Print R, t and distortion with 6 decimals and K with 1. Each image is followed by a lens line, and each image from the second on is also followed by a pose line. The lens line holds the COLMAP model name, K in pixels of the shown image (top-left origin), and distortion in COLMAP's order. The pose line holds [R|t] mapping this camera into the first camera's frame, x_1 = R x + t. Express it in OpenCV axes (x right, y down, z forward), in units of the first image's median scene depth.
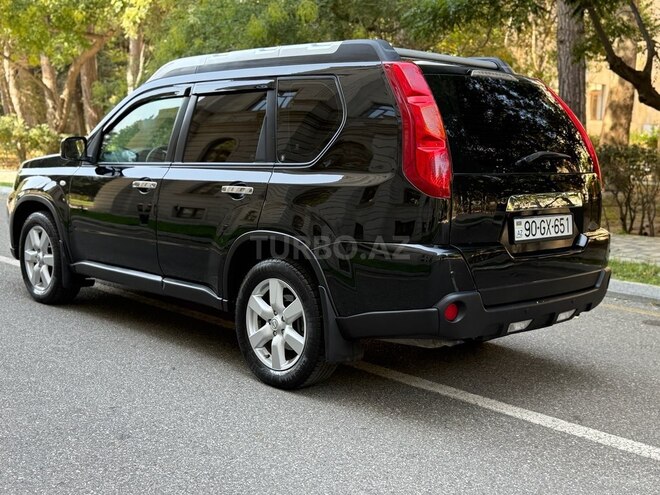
lens RADIAL K [[824.2, 0, 330.0], [0, 824.2, 247.5], [0, 0, 1]] dist [0.128354, -0.051705]
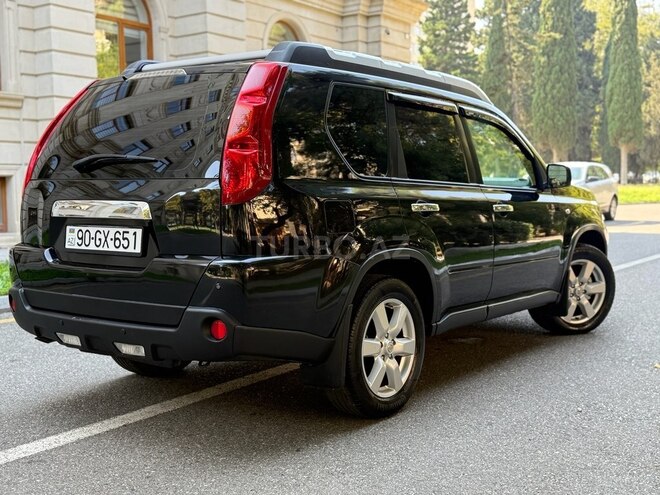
lens RADIAL K [[825.9, 0, 326.8], [0, 825.9, 247.2], [0, 0, 1]] dist [0.022819, 0.016582]
pose [[0.176034, 0.064739, -0.982253, 1.140092], [-0.096394, 0.994173, 0.048250, -0.079194], [0.979653, 0.086190, 0.181249, 1.045523]]
